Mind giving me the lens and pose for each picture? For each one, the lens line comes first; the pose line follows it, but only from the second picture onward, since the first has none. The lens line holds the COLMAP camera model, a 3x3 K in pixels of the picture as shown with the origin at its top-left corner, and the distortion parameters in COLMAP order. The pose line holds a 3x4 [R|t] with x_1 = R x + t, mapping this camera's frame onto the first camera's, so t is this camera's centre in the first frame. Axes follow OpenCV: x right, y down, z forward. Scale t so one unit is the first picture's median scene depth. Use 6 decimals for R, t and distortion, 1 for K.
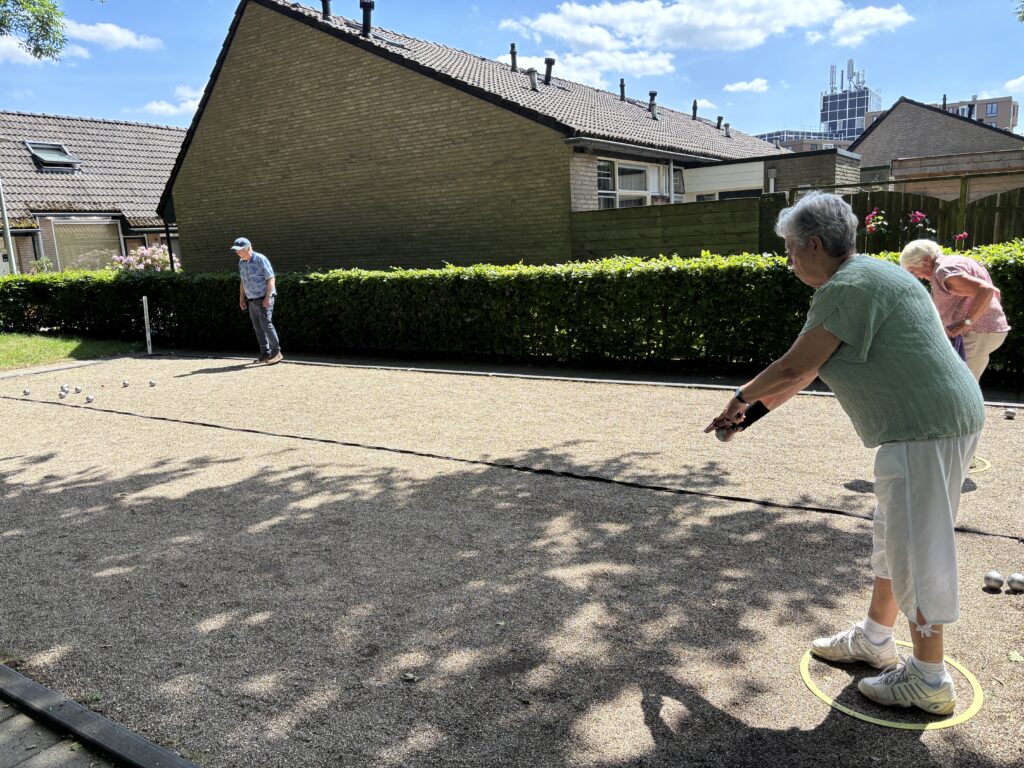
lens RADIAL K [[773.0, 0, 516.1], [0, 773.0, 396.3], [0, 0, 1]] dist [0.044936, -0.053954]
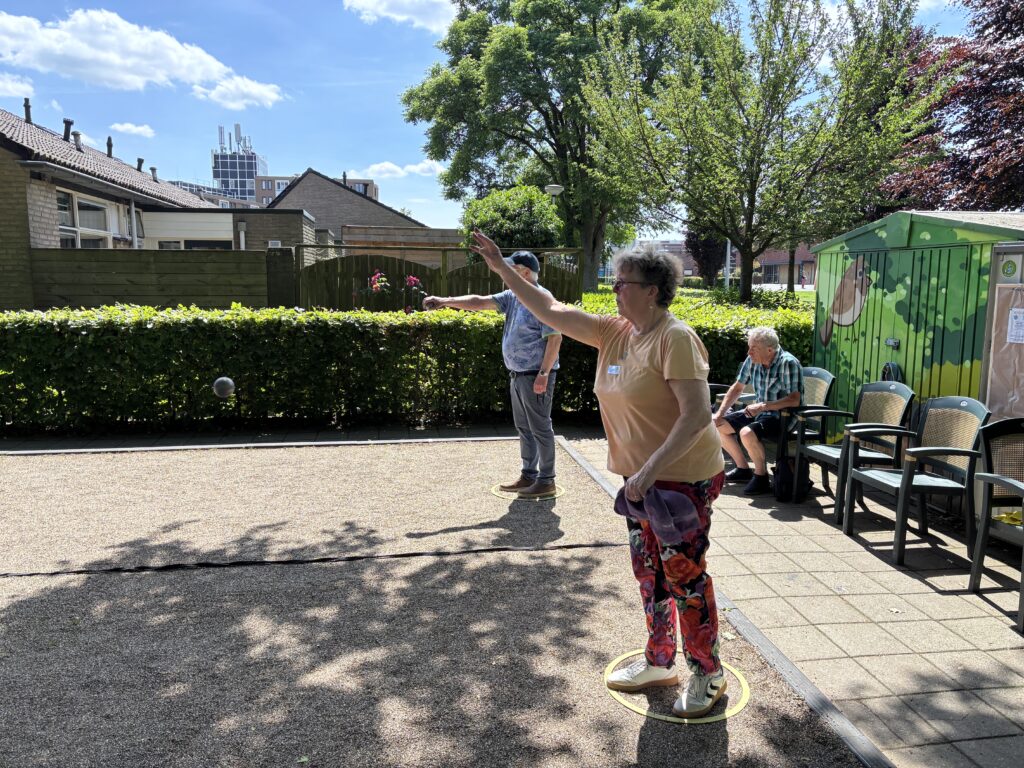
lens RADIAL K [[773.0, 0, 511.9], [0, 773.0, 386.4], [0, 0, 1]] dist [0.044936, -0.053954]
pose [[0.743794, -0.037975, 0.667329, -0.100120], [0.089432, 0.995062, -0.043055, -0.010276], [-0.662399, 0.091704, 0.743517, 0.056958]]
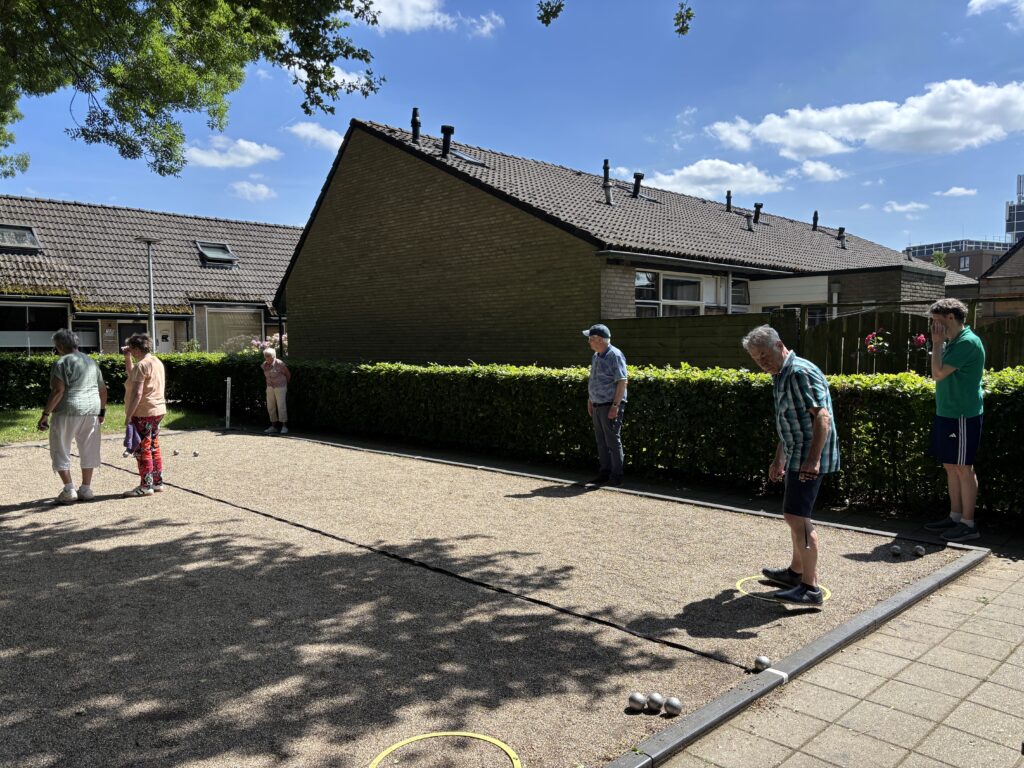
lens RADIAL K [[773.0, 0, 510.2], [0, 773.0, 400.4], [0, 0, 1]] dist [0.044936, -0.053954]
pose [[0.976720, 0.060194, -0.205899, 0.159544], [-0.083934, 0.990538, -0.108575, -0.006978], [0.197416, 0.123330, 0.972531, -0.016233]]
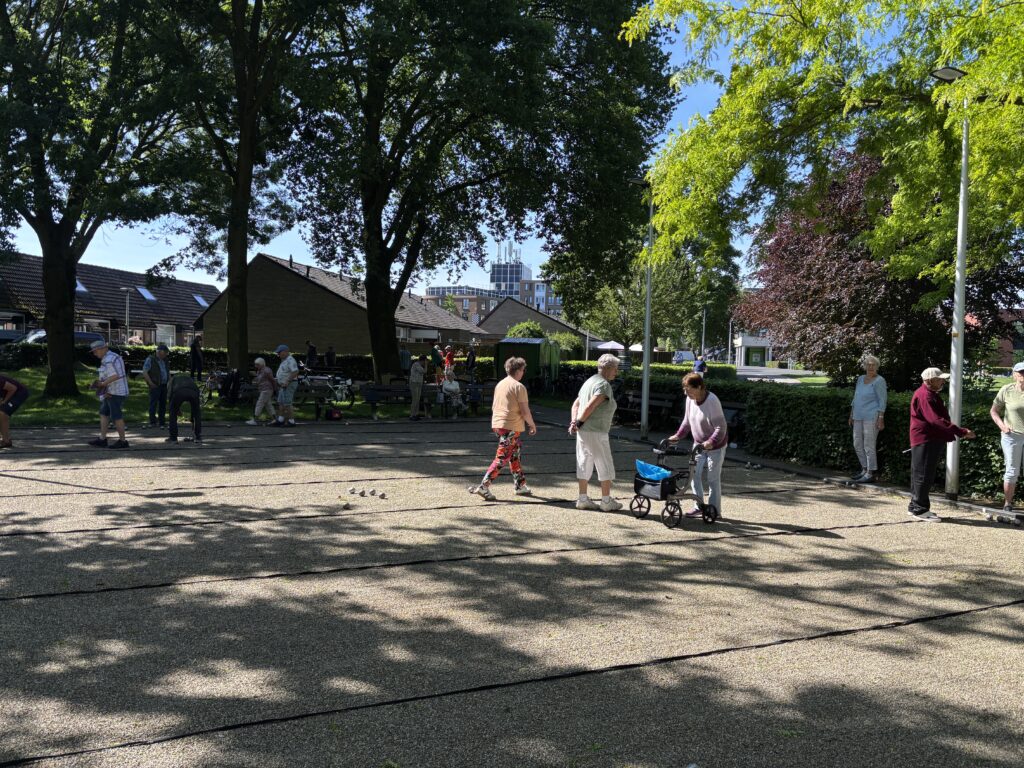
lens RADIAL K [[773.0, 0, 513.8], [0, 773.0, 387.8], [0, 0, 1]] dist [0.044936, -0.053954]
pose [[0.925708, 0.062240, 0.373083, -0.588394], [-0.000223, 0.986458, -0.164015, 0.471971], [-0.378239, 0.151746, 0.913186, -2.090265]]
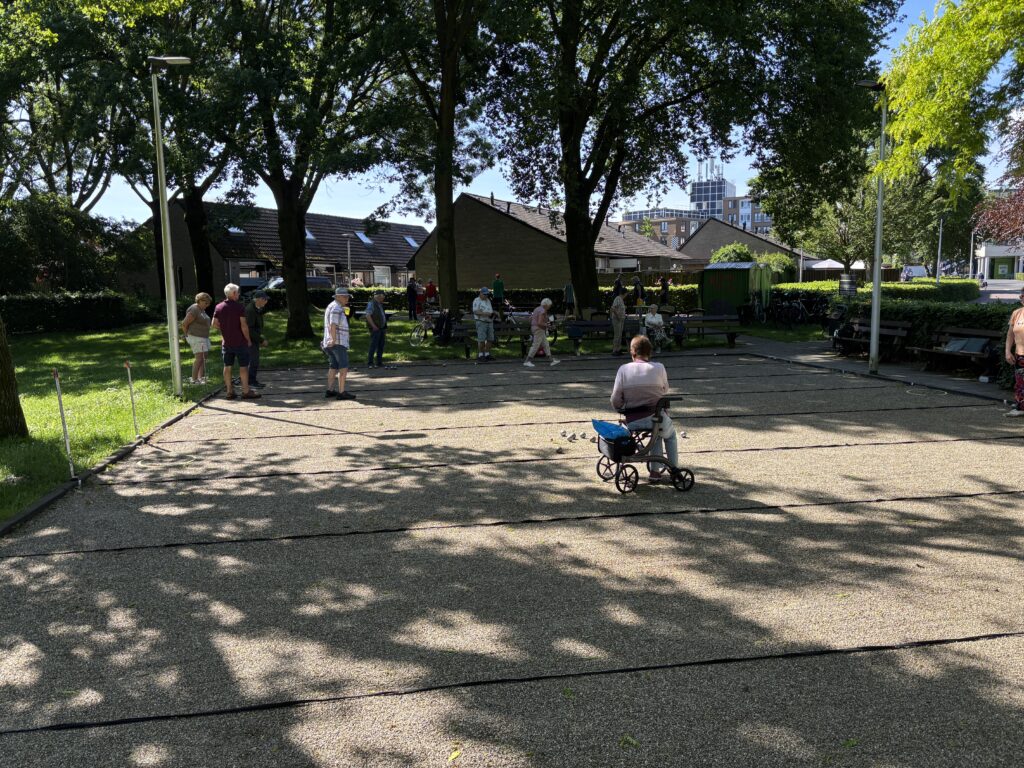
lens RADIAL K [[773.0, 0, 512.6], [0, 773.0, 378.3], [0, 0, 1]] dist [0.044936, -0.053954]
pose [[0.991387, 0.021992, 0.129106, -0.595968], [-0.011484, 0.996601, -0.081580, 0.454385], [-0.130462, 0.079395, 0.988269, -2.075664]]
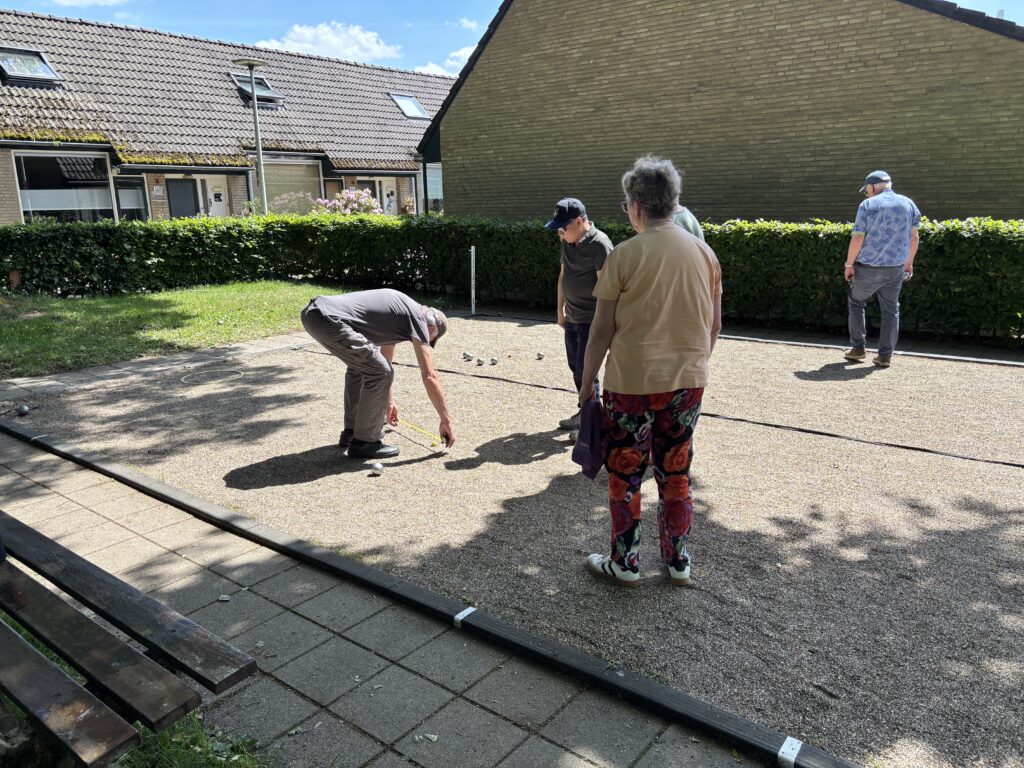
lens RADIAL K [[773.0, 0, 510.5], [0, 773.0, 389.4], [0, 0, 1]] dist [0.044936, -0.053954]
pose [[0.994079, 0.054125, -0.094217, -0.351959], [-0.049811, 0.997625, 0.047564, -0.012930], [0.096568, -0.042589, 0.994415, 0.151132]]
